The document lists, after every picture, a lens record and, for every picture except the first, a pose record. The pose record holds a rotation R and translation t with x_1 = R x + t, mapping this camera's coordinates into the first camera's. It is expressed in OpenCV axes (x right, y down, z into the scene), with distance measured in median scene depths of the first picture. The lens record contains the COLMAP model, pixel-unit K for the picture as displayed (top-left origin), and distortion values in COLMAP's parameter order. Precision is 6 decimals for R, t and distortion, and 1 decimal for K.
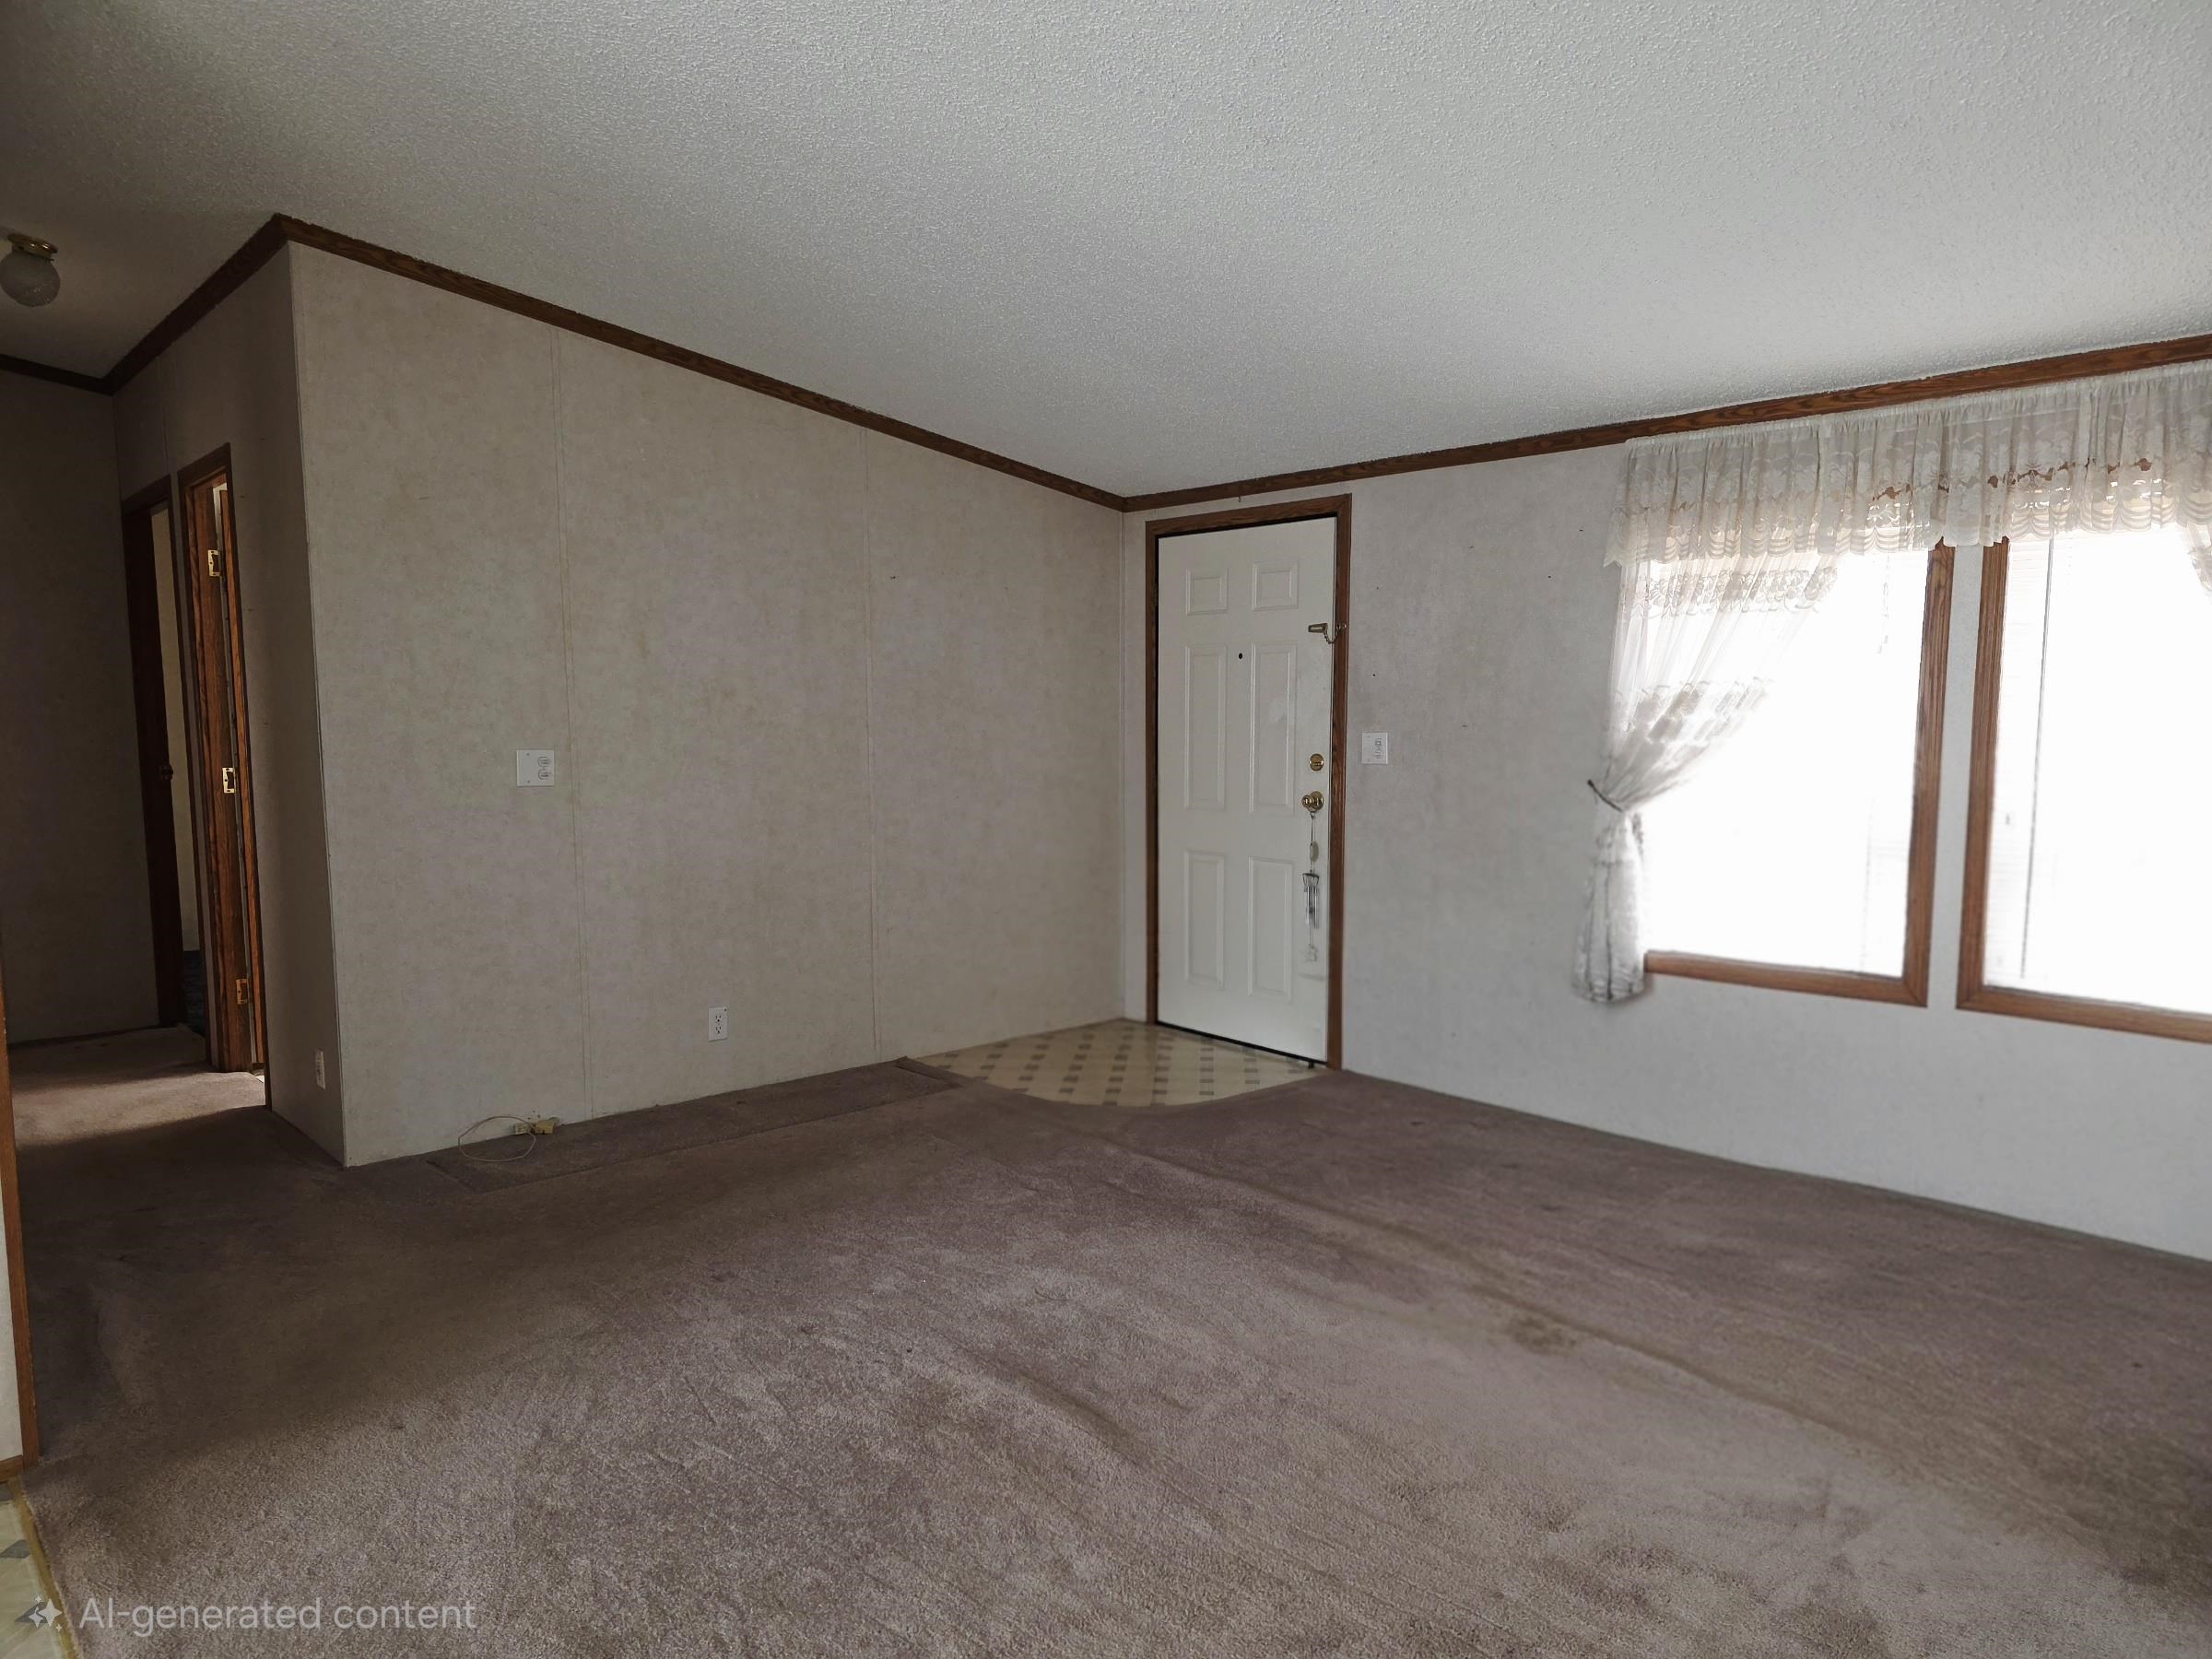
lens RADIAL K [[1447.1, 0, 1110.7], [0, 1447.1, 884.9], [0, 0, 1]] dist [0.003913, -0.002424]
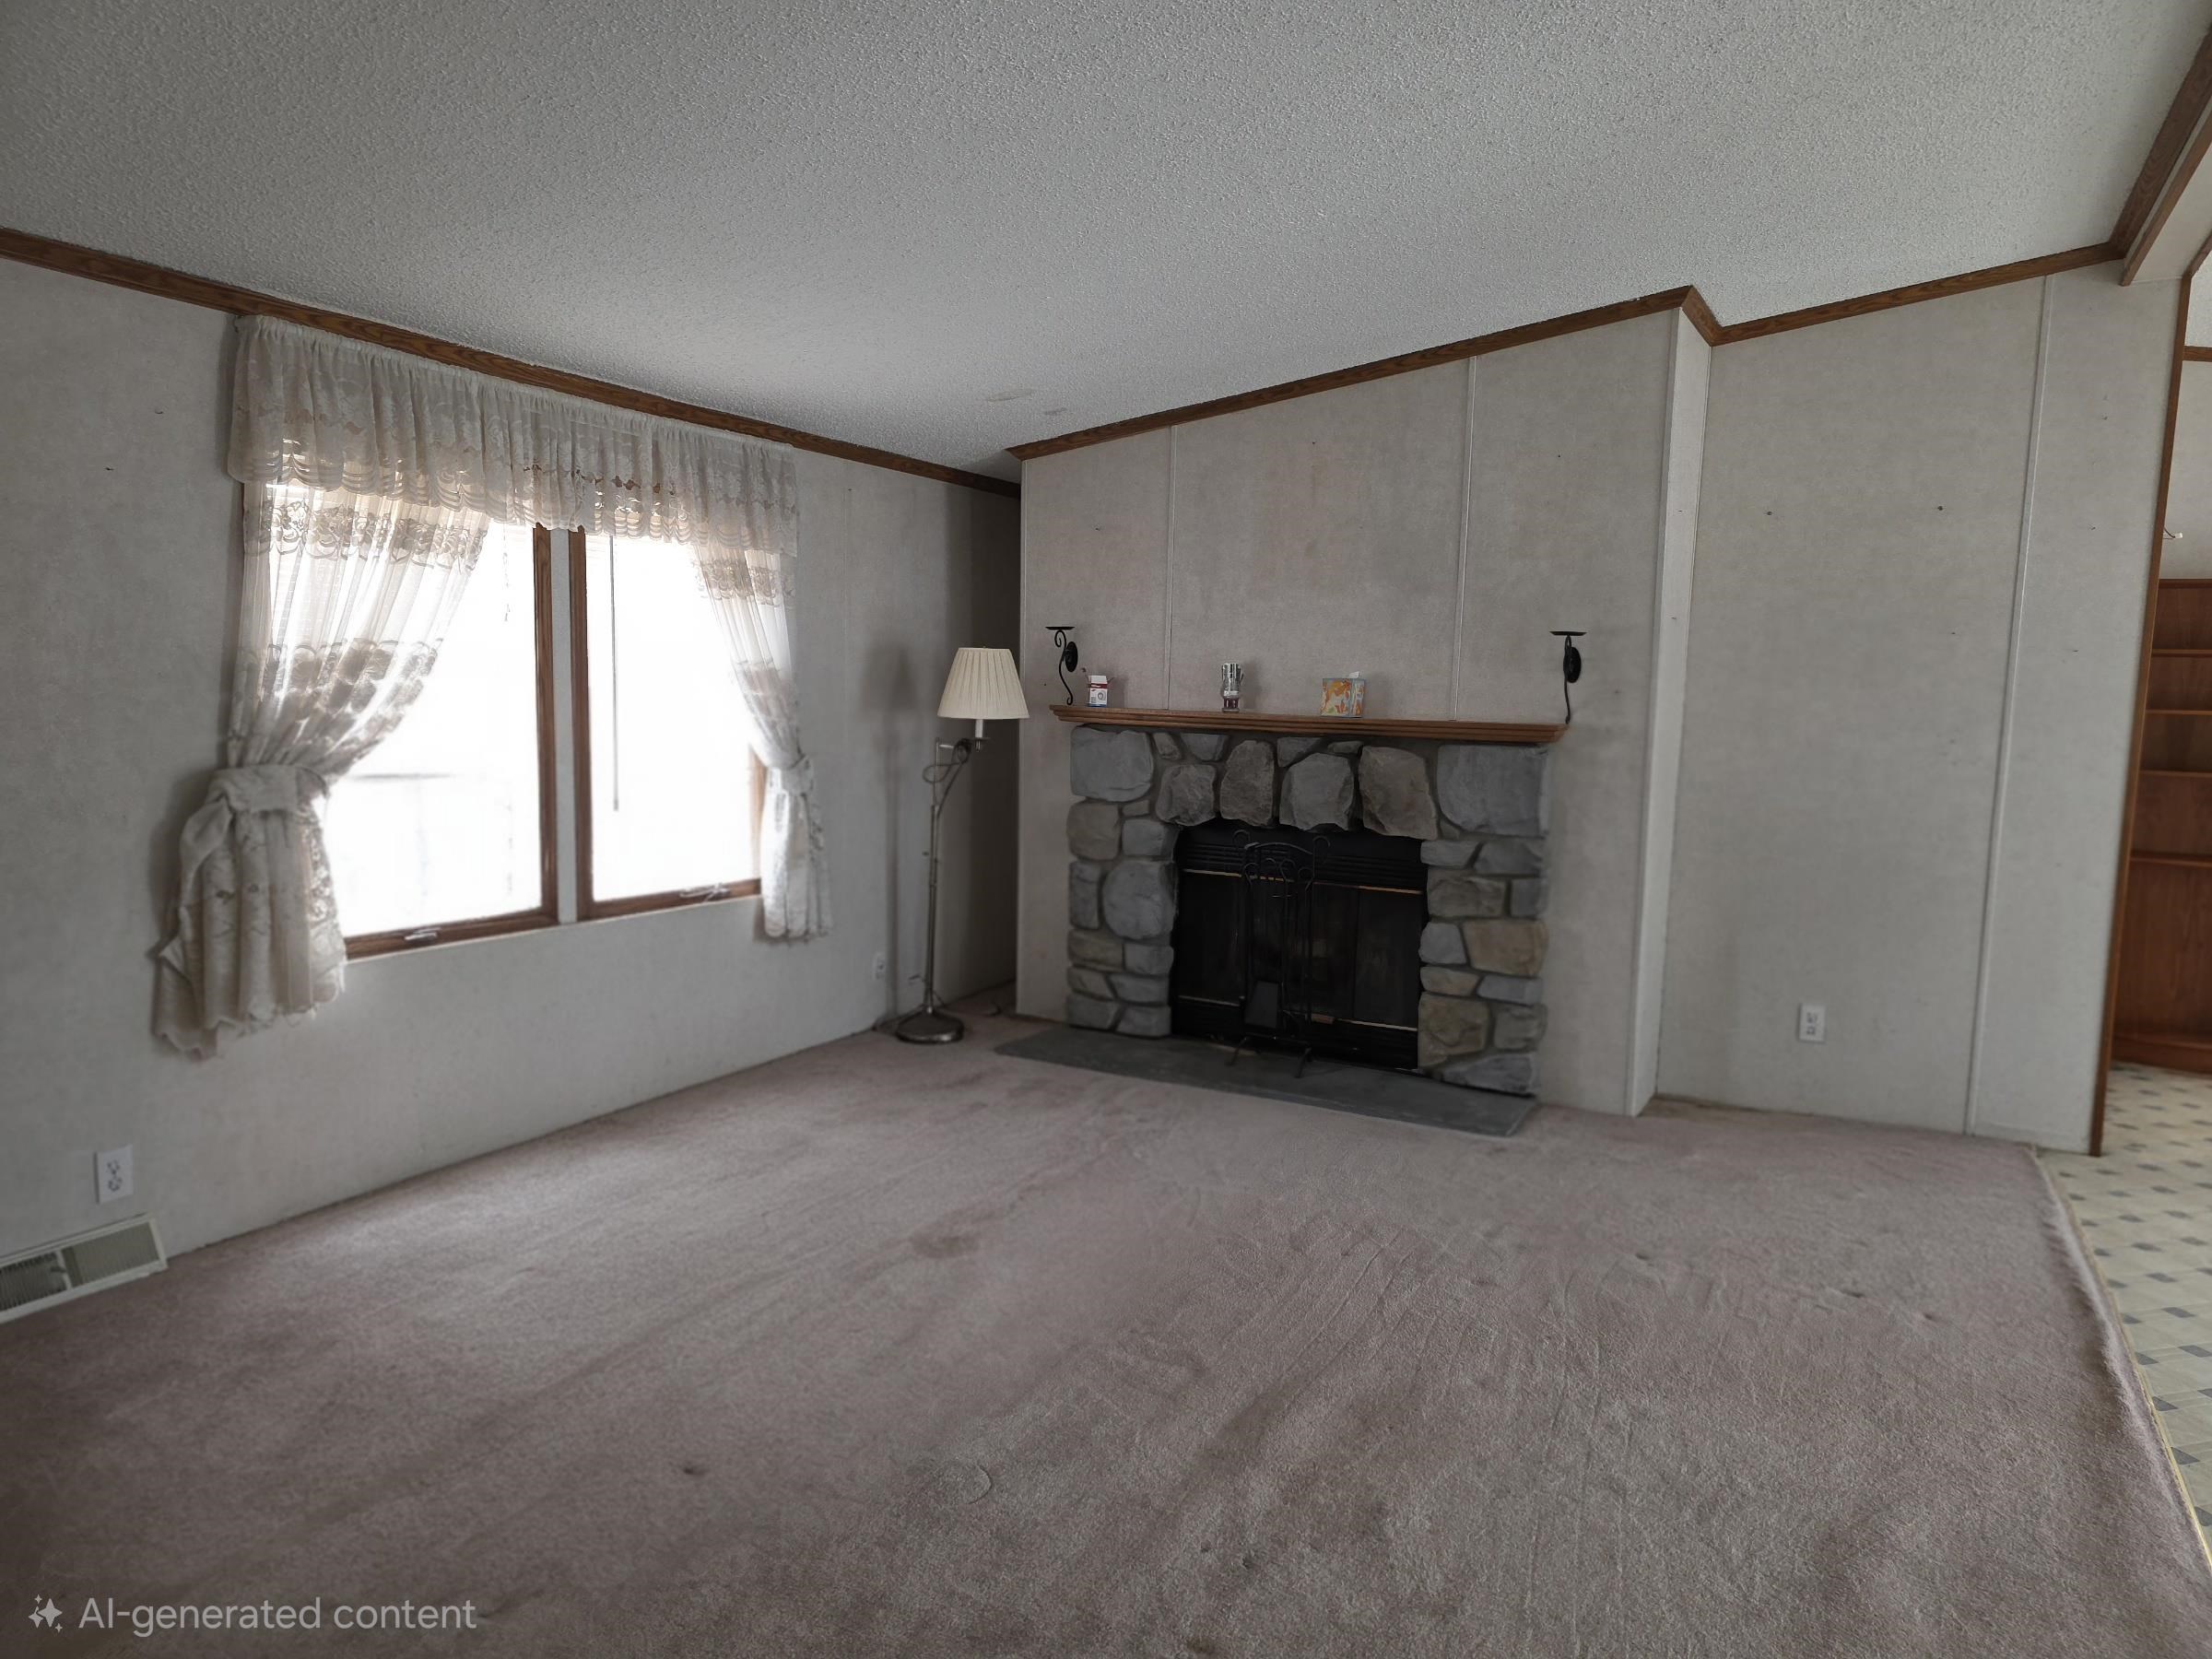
lens RADIAL K [[1498.5, 0, 1117.5], [0, 1498.5, 841.6], [0, 0, 1]] dist [0.142569, -0.185625]
pose [[-0.353910, -0.108463, 0.928969, -0.599238], [0.089267, 0.984801, 0.148990, -0.118720], [-0.931010, 0.135656, -0.338849, 0.912554]]
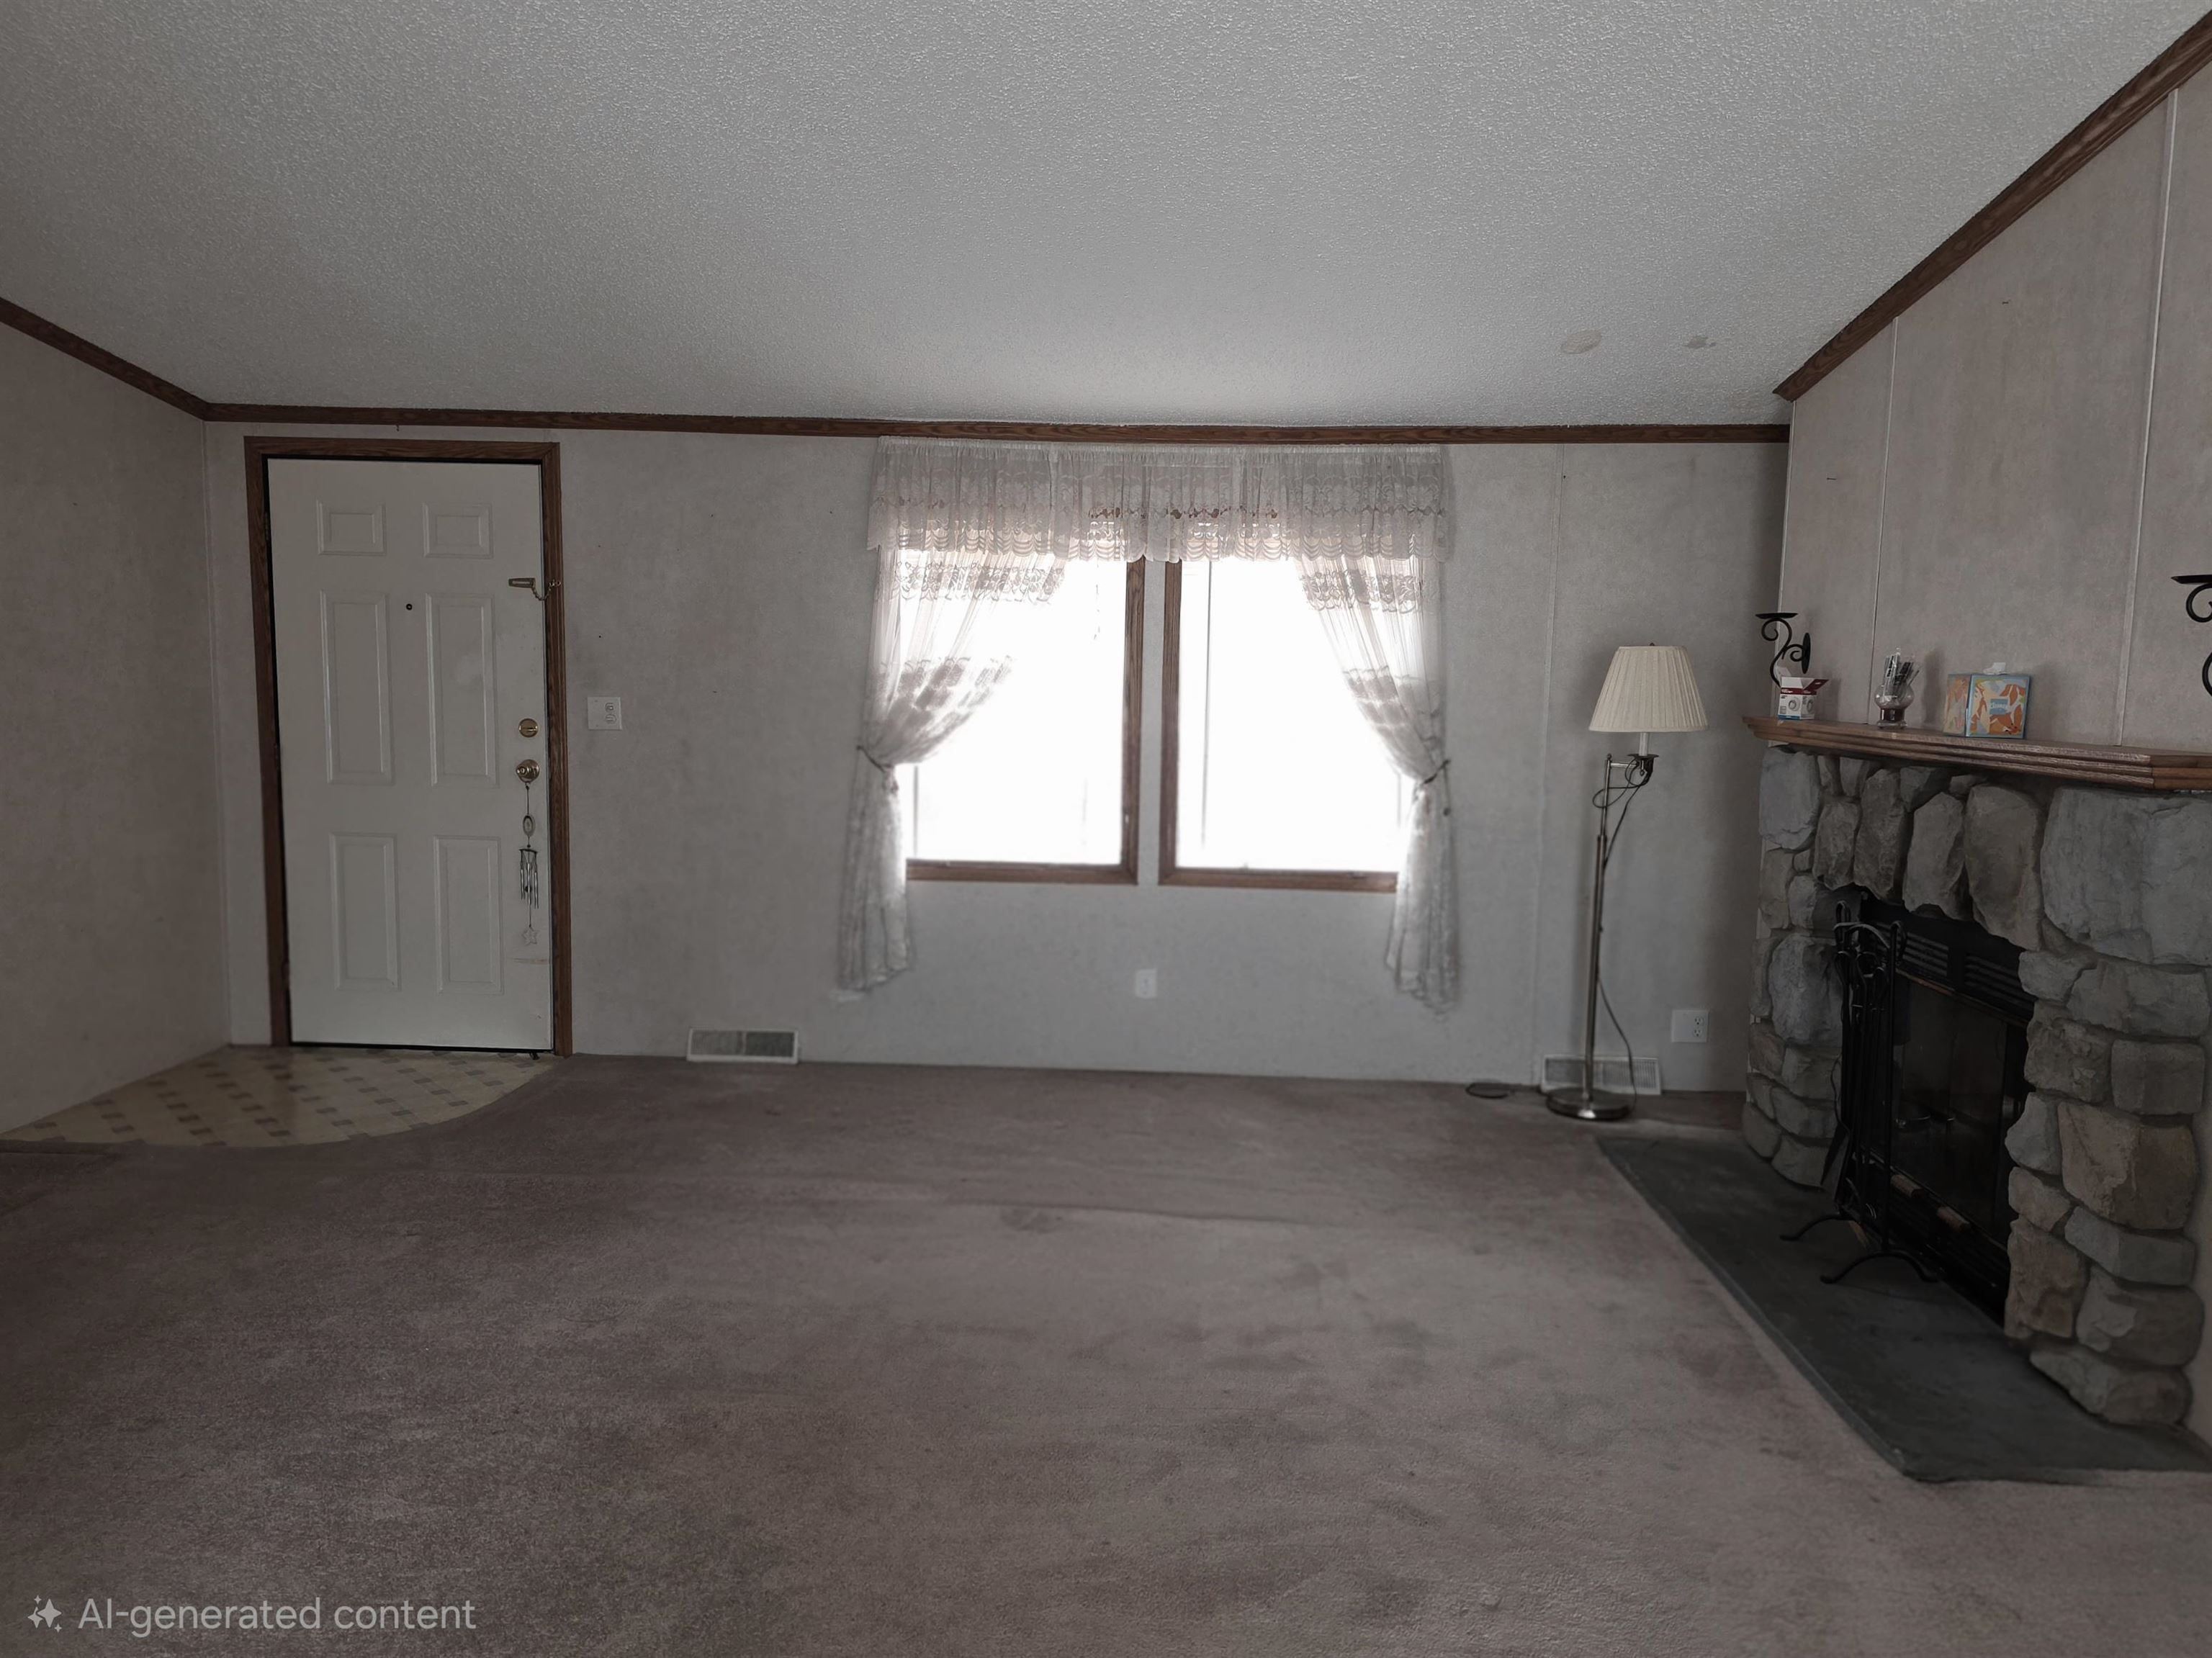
lens RADIAL K [[1498.4, 0, 1117.5], [0, 1498.4, 841.1], [0, 0, 1]] dist [0.142569, -0.185625]
pose [[0.706397, -0.063769, 0.704938, -0.362844], [0.067508, 0.997463, 0.022584, -0.011988], [-0.704590, 0.031636, 0.708909, 0.058116]]
